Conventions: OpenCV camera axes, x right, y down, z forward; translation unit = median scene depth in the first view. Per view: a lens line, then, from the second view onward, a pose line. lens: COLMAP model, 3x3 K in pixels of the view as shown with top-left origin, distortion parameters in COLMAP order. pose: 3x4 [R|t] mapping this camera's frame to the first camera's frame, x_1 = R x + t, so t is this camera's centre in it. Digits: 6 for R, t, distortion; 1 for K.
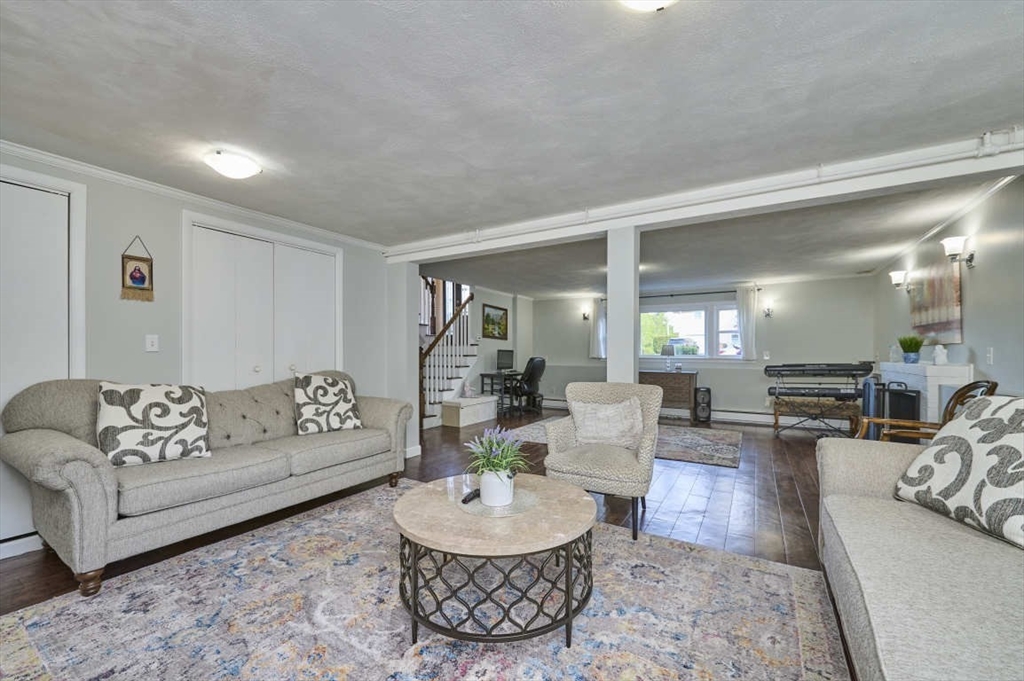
lens RADIAL K [[406.1, 0, 512.3], [0, 406.1, 349.3], [0, 0, 1]] dist [-0.003211, -0.000151]
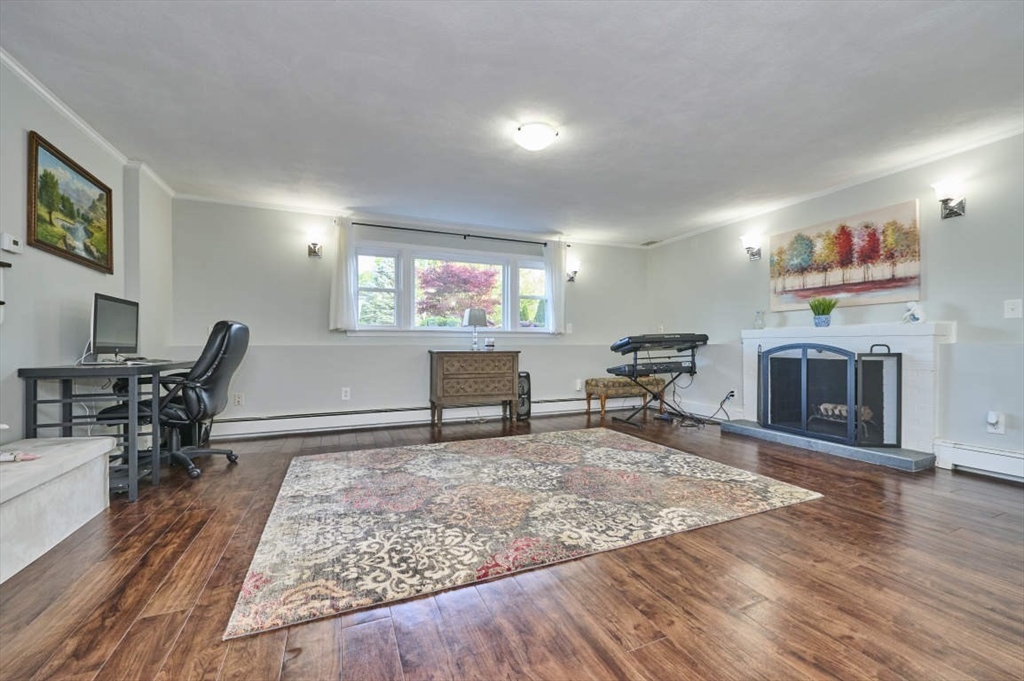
lens RADIAL K [[406.1, 0, 501.8], [0, 406.1, 338.3], [0, 0, 1]] dist [-0.003211, -0.000151]
pose [[0.592410, 0.011544, 0.805554, -0.105251], [-0.005592, 0.999932, -0.010217, 0.039549], [-0.805617, 0.001548, 0.592434, 0.553225]]
